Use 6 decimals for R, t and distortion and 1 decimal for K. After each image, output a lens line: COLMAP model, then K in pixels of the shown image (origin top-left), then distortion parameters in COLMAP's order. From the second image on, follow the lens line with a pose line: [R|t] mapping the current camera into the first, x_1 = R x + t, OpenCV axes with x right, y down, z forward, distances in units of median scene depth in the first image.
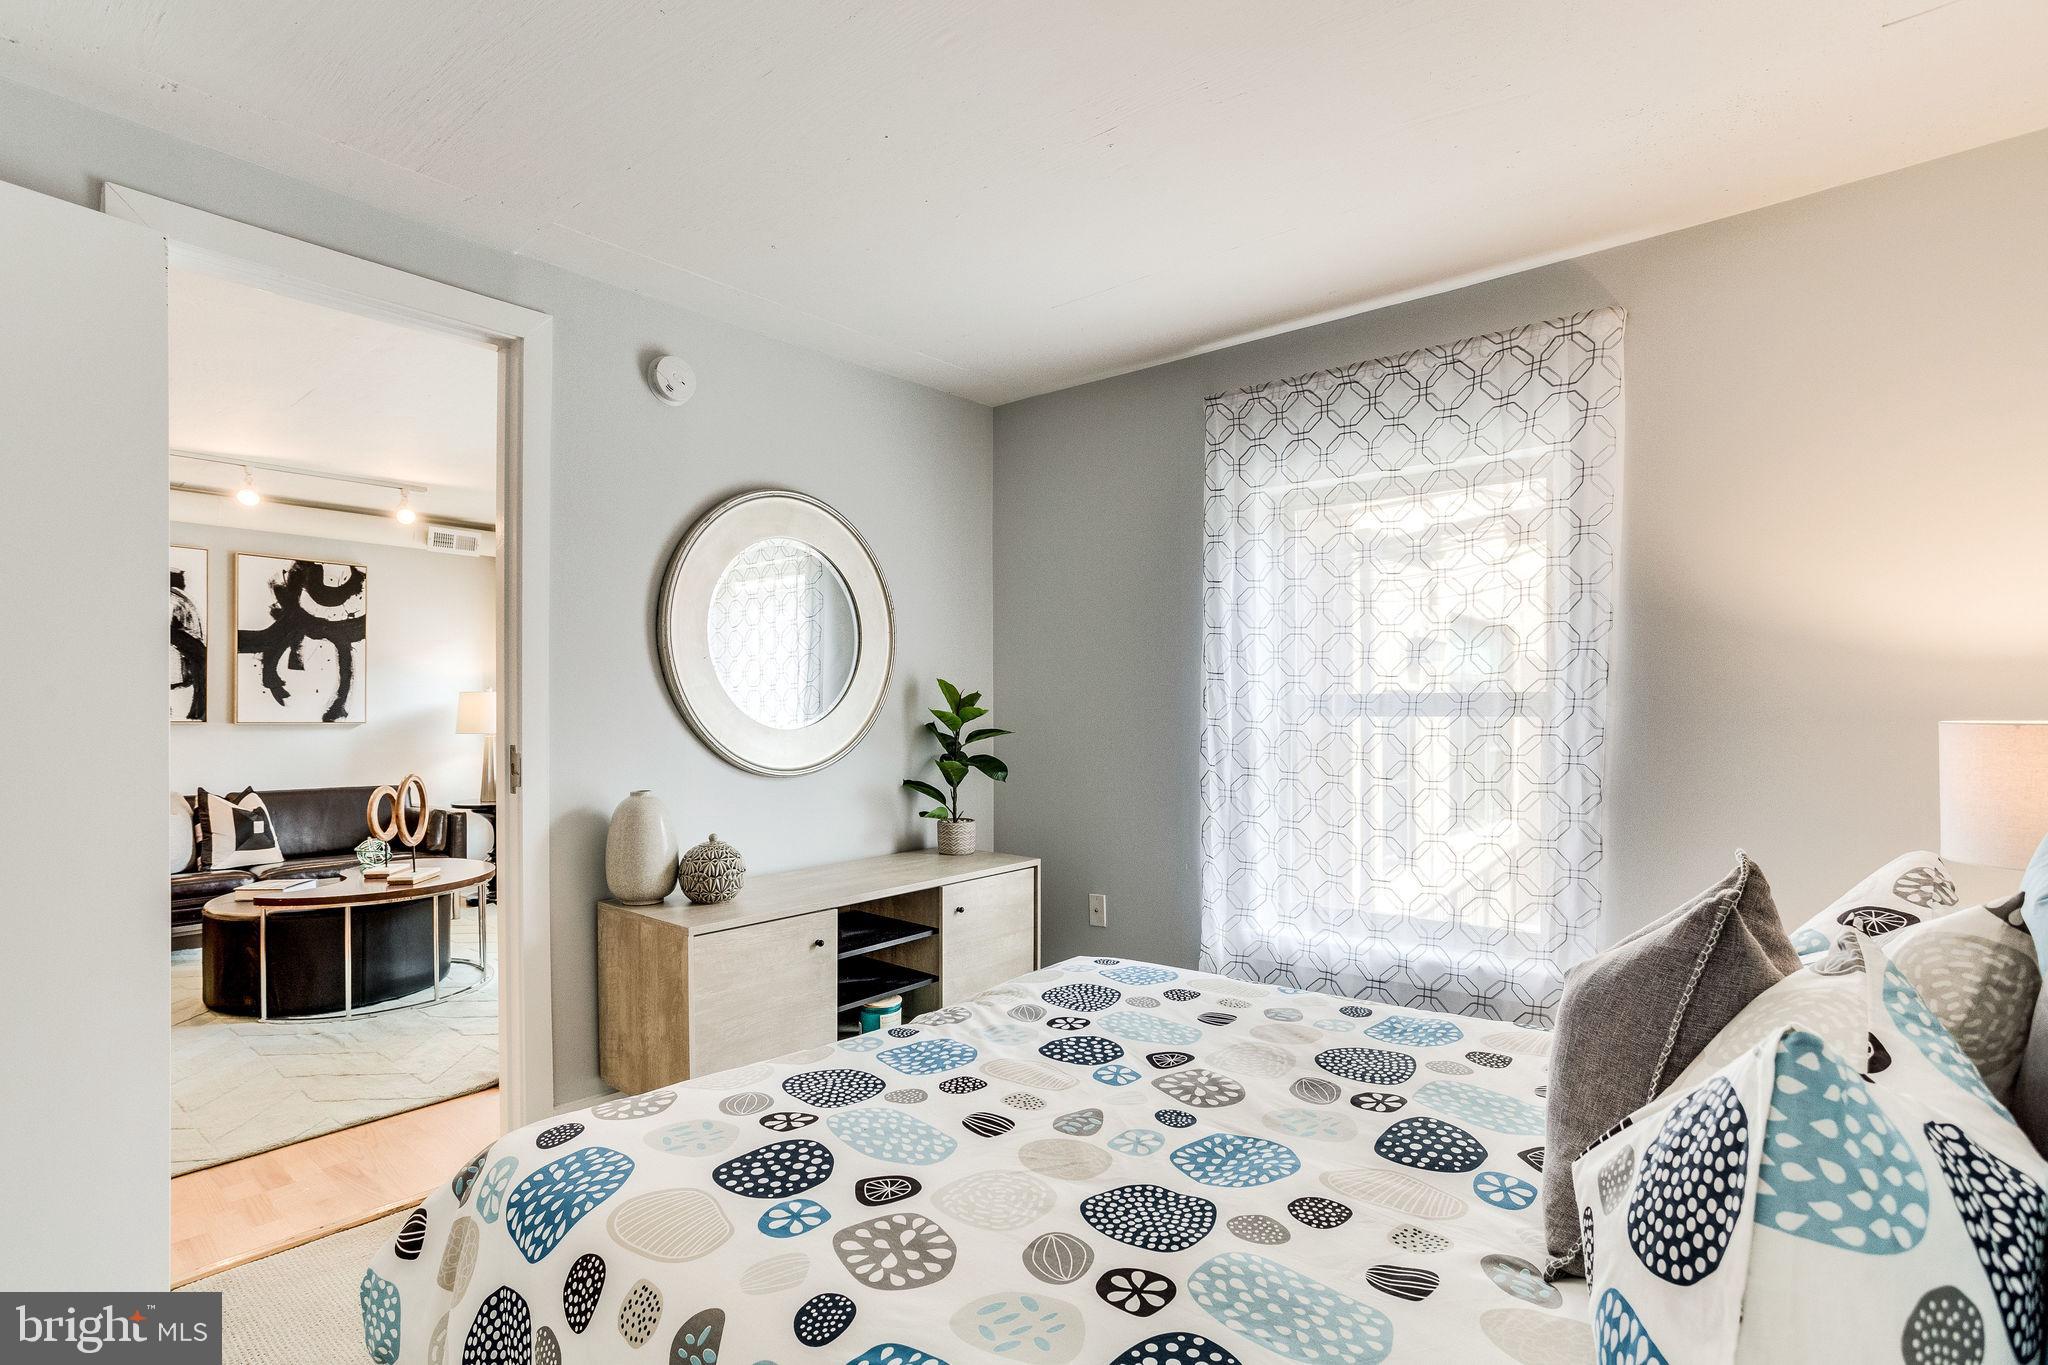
lens RADIAL K [[1009.0, 0, 1028.0], [0, 1009.0, 713.3], [0, 0, 1]] dist [-0.031767, 0.016257]
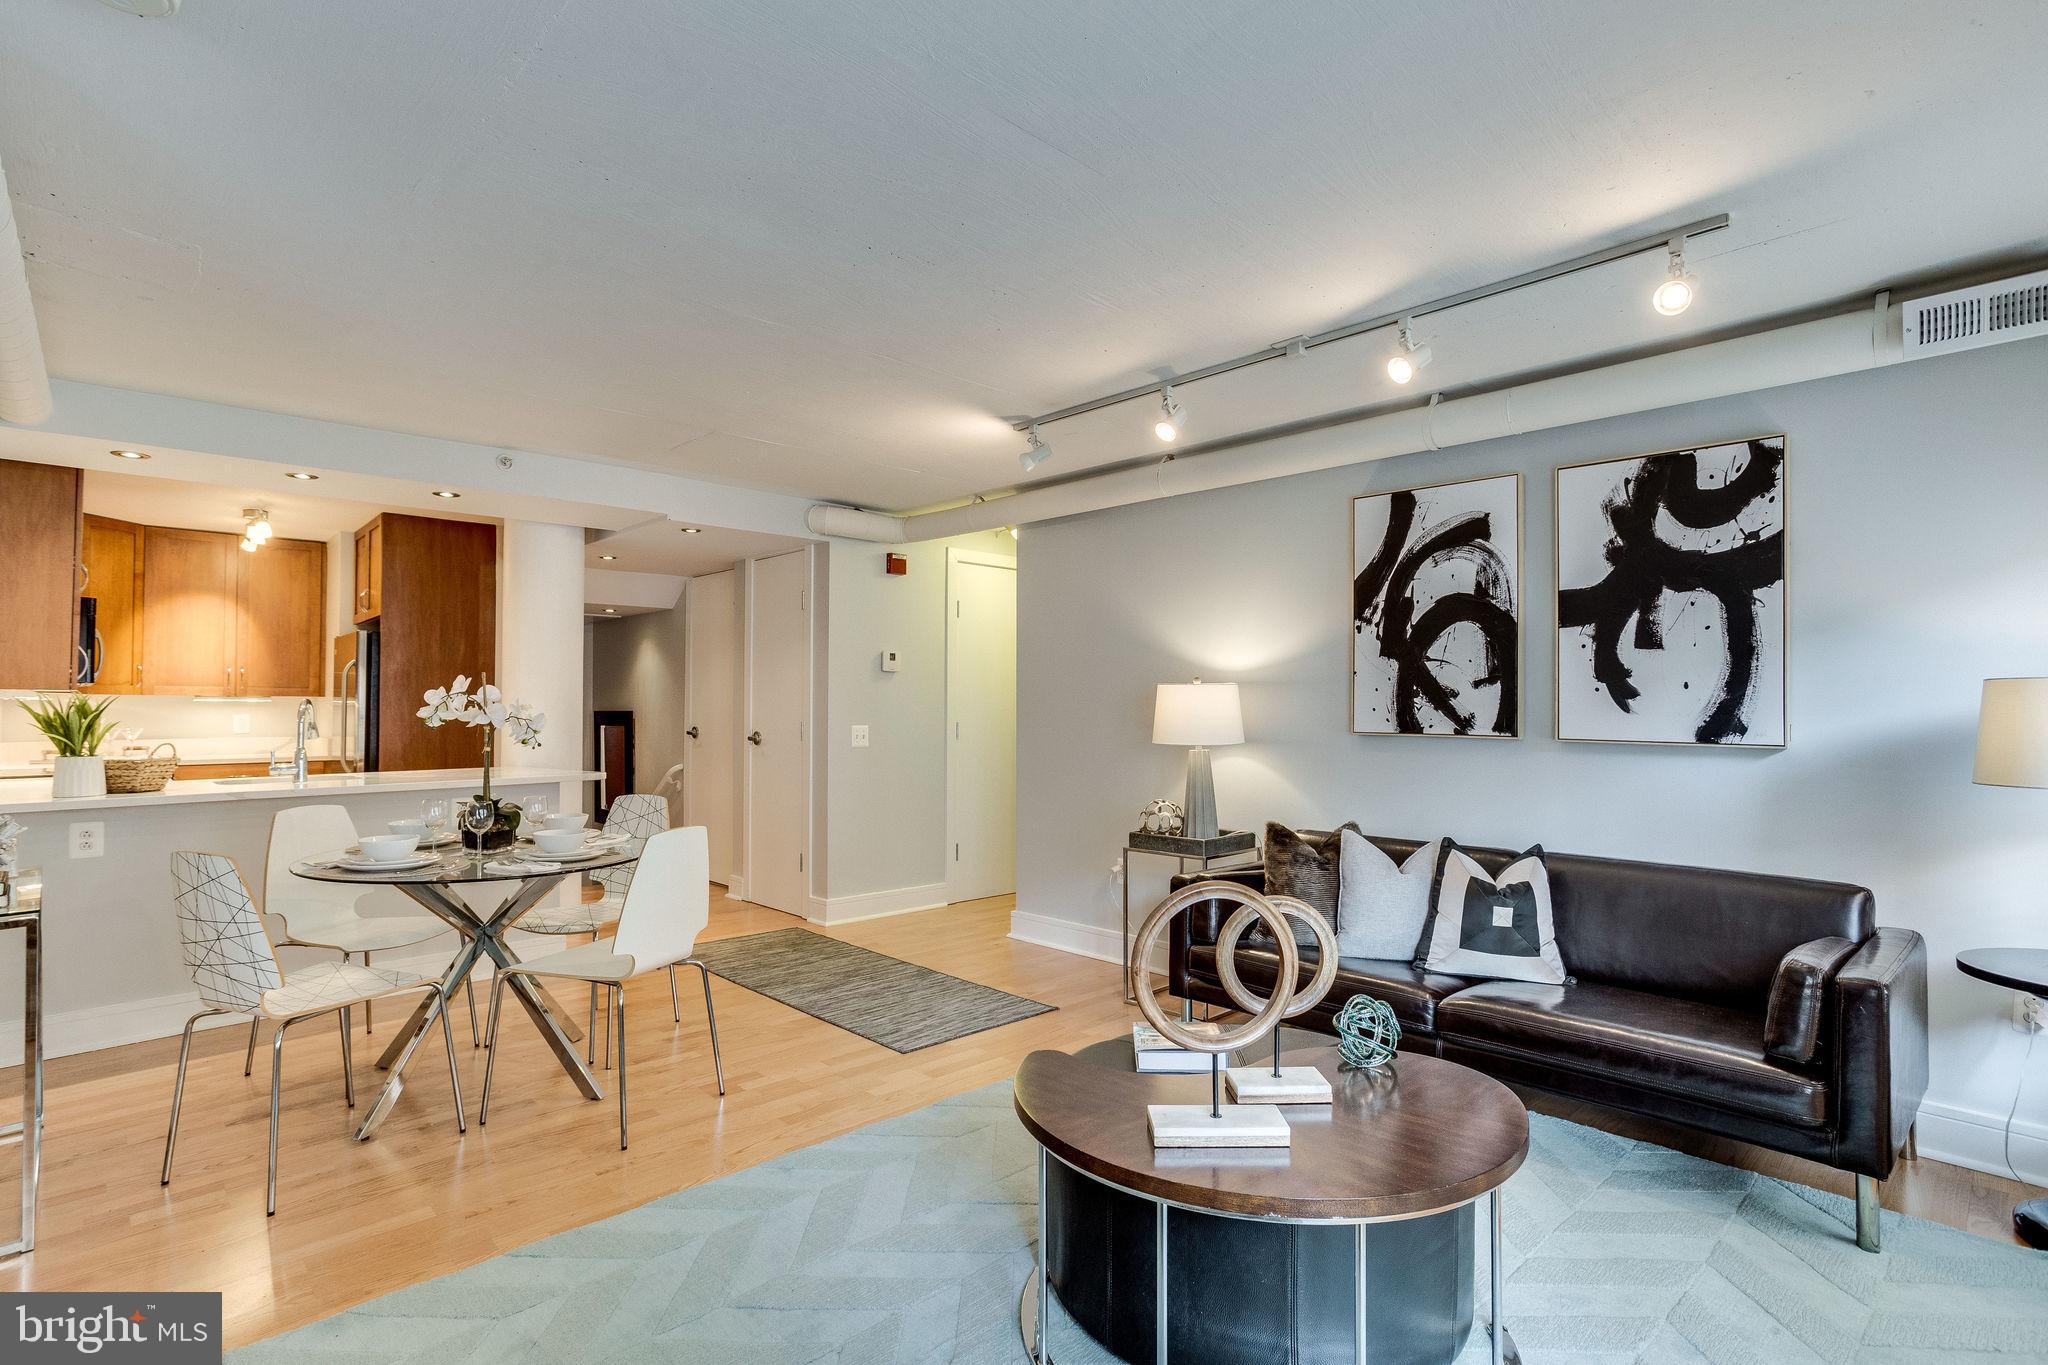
lens RADIAL K [[1009.0, 0, 1011.2], [0, 1009.0, 687.6], [0, 0, 1]] dist [-0.031767, 0.016257]
pose [[-0.120149, -0.018201, -0.992589, -0.130235], [-0.002133, 0.999834, -0.018076, -0.010854], [0.992754, -0.000055, -0.120168, 0.725126]]
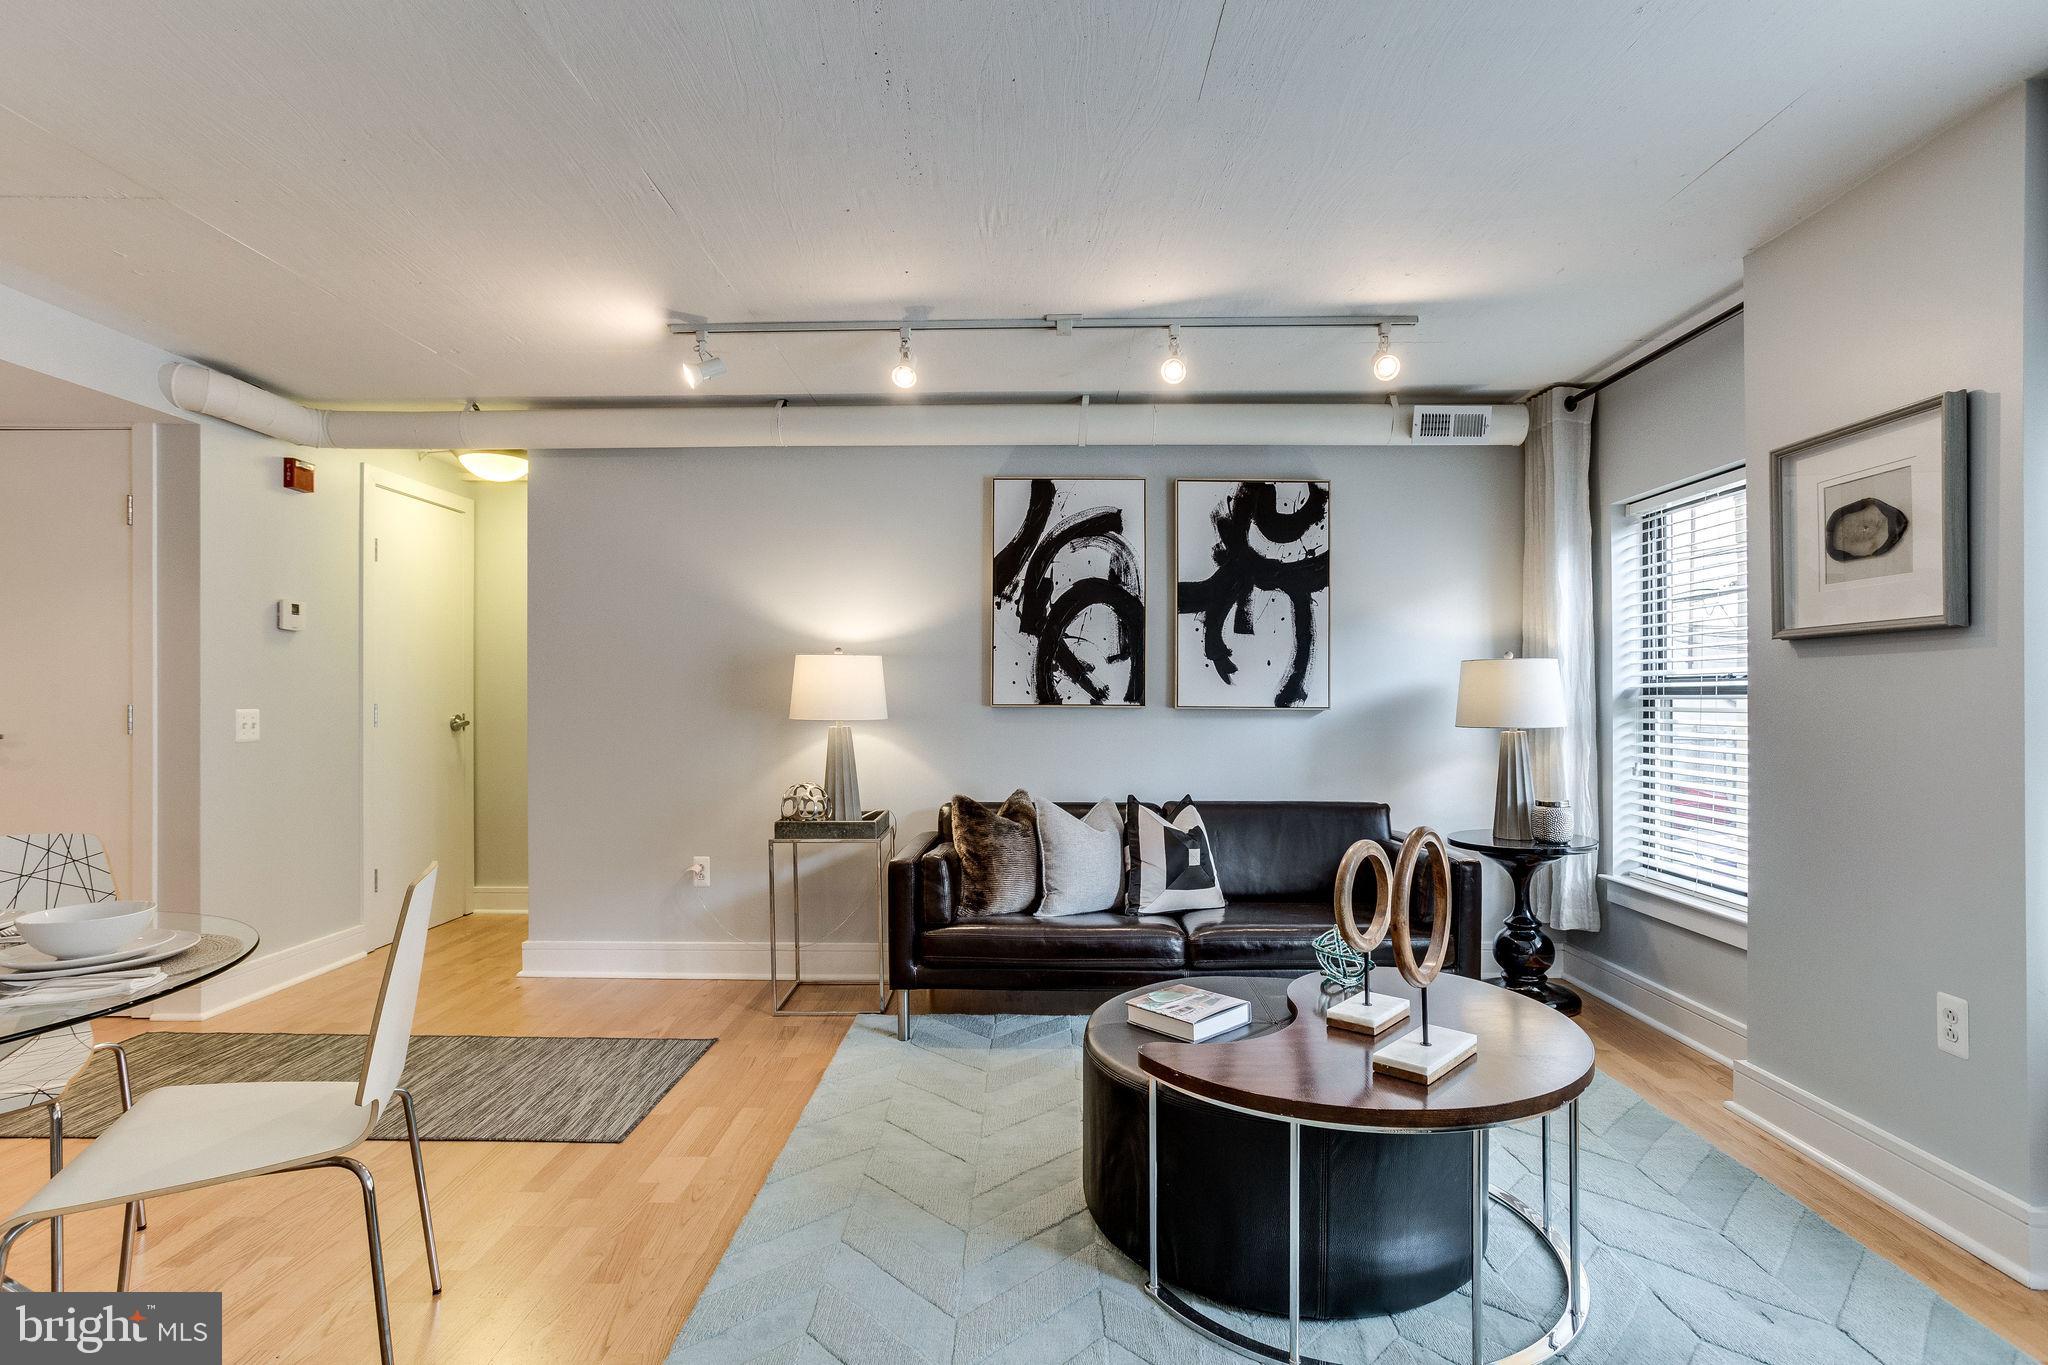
lens RADIAL K [[1009.0, 0, 1008.8], [0, 1009.0, 689.2], [0, 0, 1]] dist [-0.031767, 0.016257]
pose [[0.626617, -0.004045, -0.779317, -0.281309], [0.000348, 0.999988, -0.004910, -0.000121], [0.779327, 0.002806, 0.626611, 0.422655]]
